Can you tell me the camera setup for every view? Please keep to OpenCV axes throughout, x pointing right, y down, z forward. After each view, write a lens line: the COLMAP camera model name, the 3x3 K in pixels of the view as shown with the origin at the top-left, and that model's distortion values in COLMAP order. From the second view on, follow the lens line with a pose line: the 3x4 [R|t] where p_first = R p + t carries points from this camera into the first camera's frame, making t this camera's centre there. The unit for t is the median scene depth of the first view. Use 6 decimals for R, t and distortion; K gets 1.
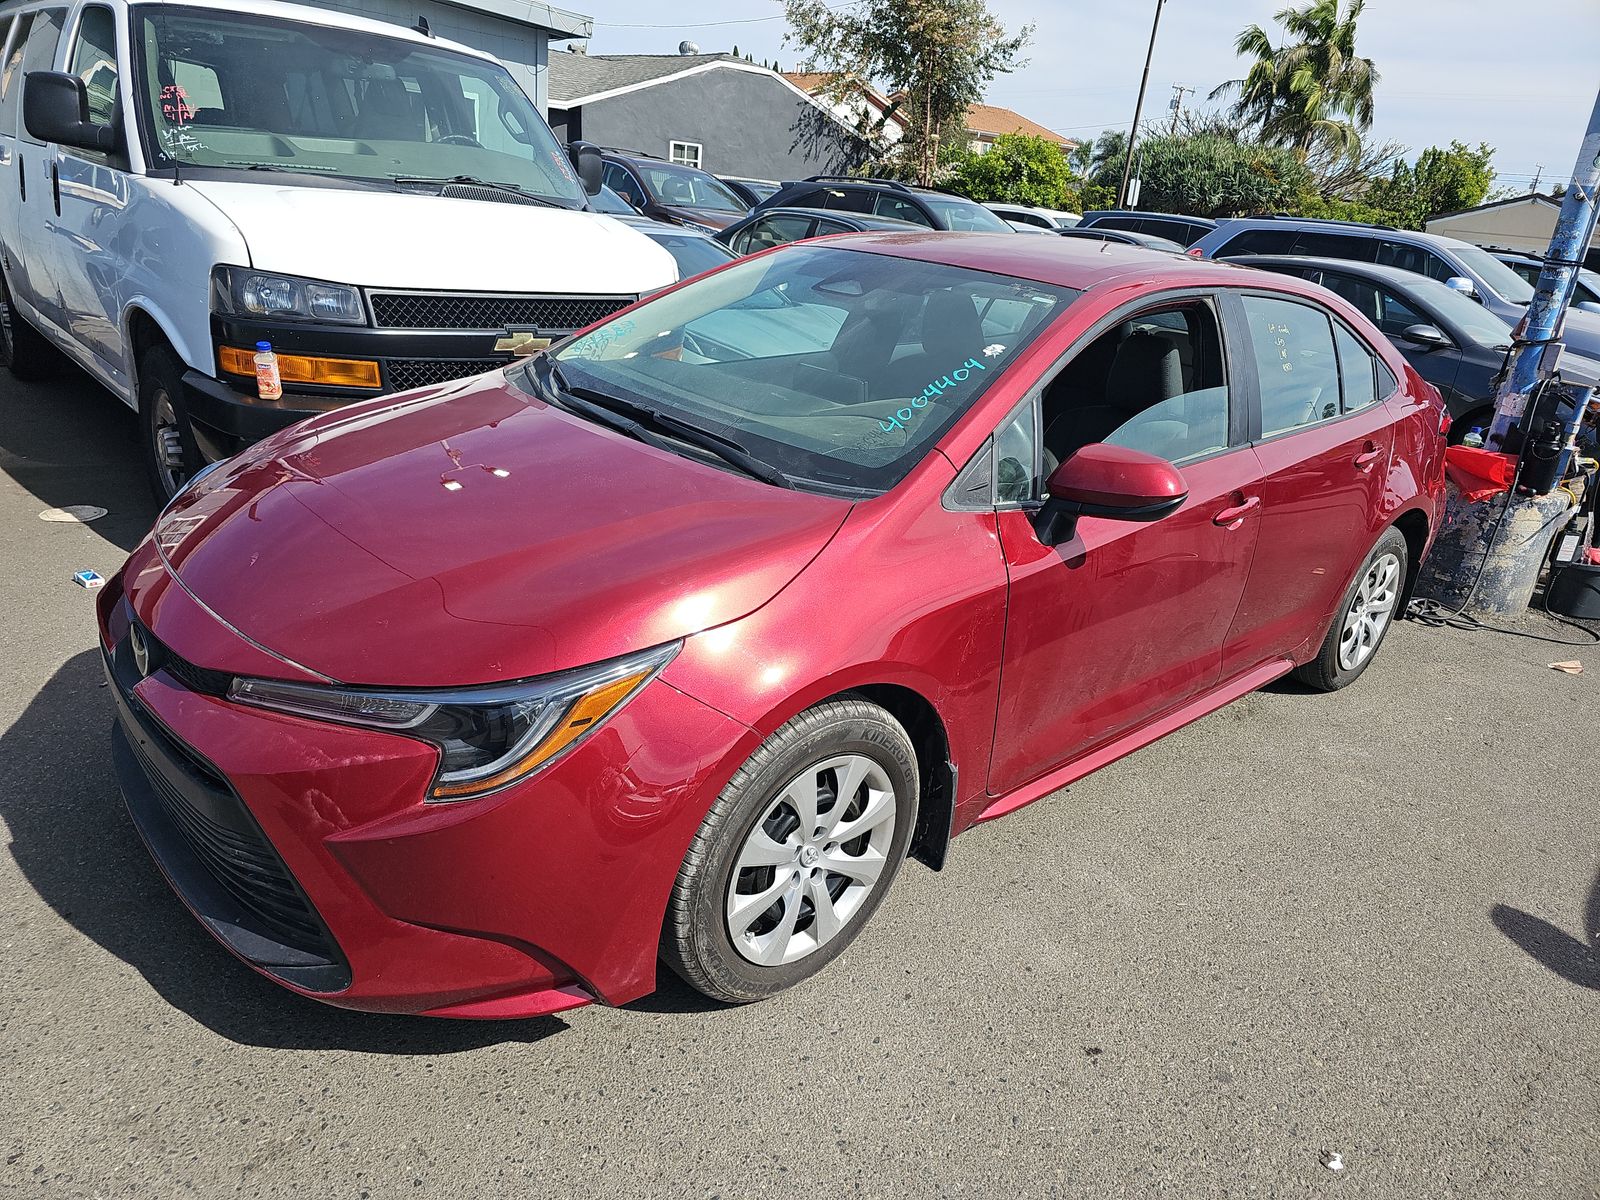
lens RADIAL K [[1077.5, 0, 816.3], [0, 1077.5, 602.9], [0, 0, 1]] dist [0.073660, -0.054055]
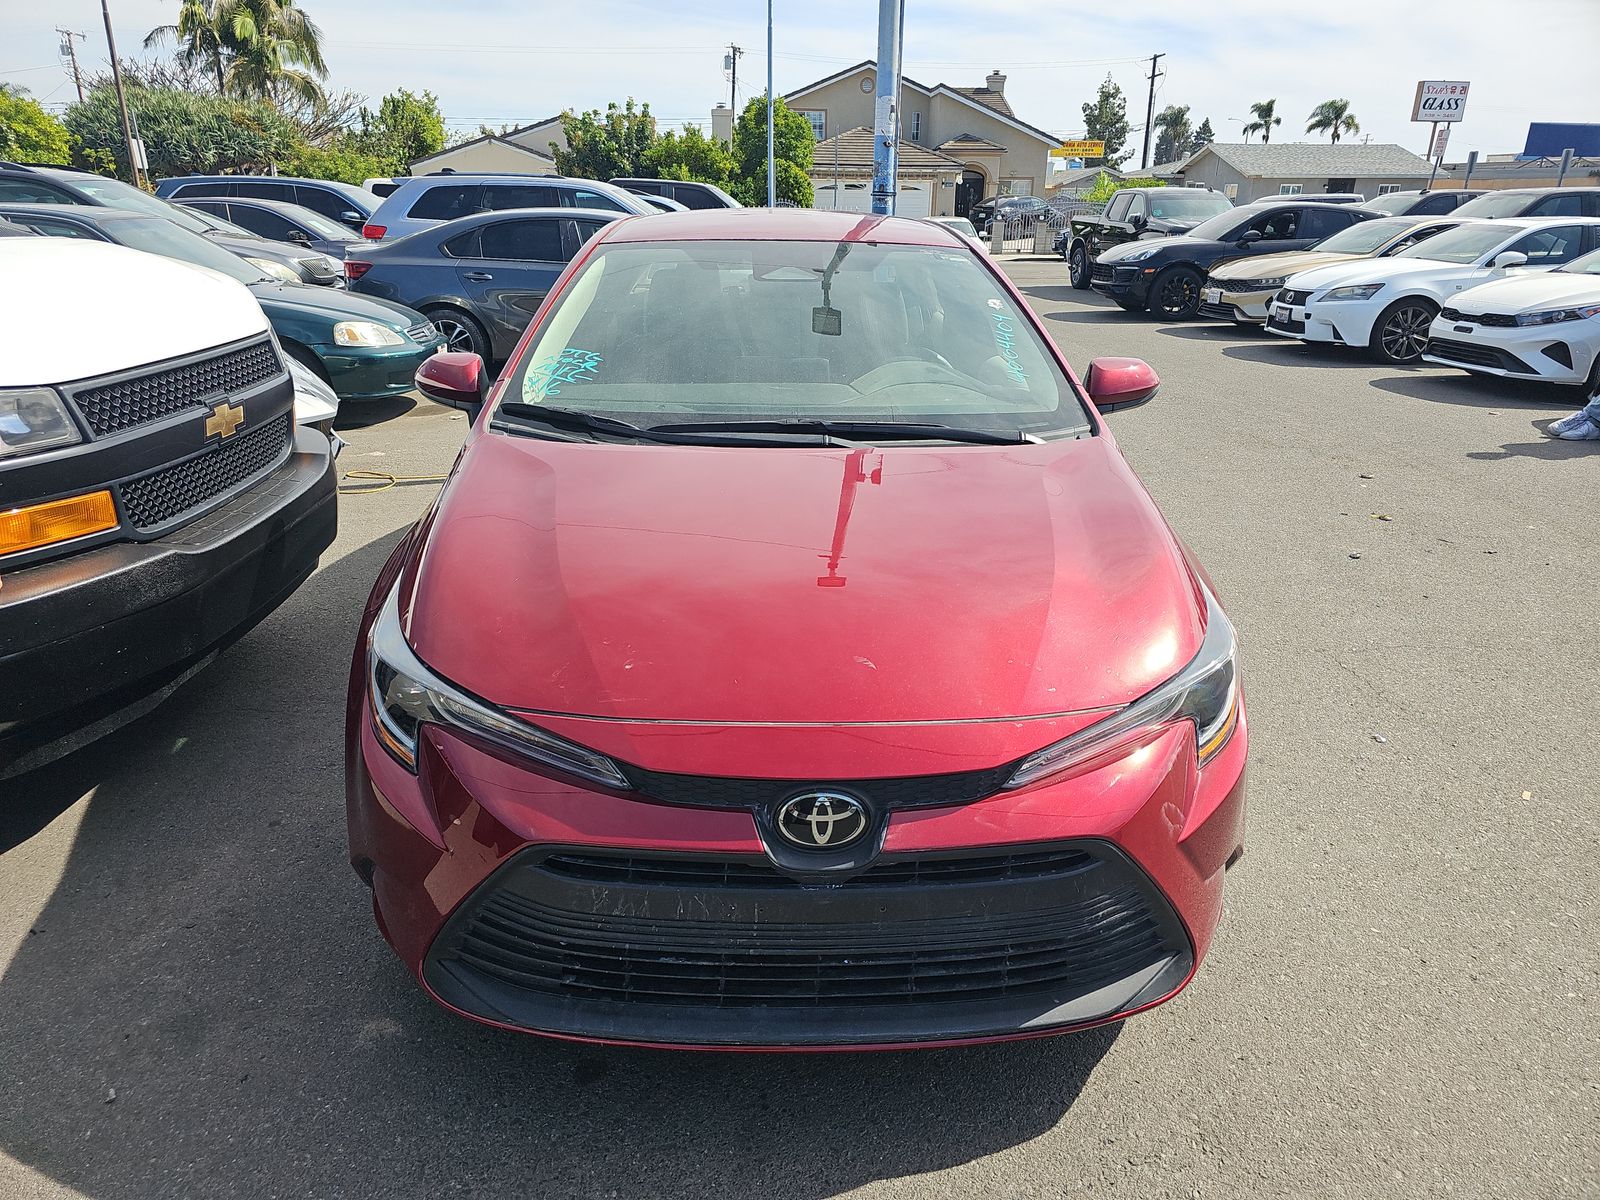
lens RADIAL K [[1112.7, 0, 757.5], [0, 1112.7, 626.4], [0, 0, 1]] dist [0.003485, -0.001875]
pose [[0.618444, -0.364311, 0.696279, -0.152551], [0.325387, 0.925236, 0.195093, -0.034358], [-0.715297, 0.105906, 0.690749, 0.060777]]
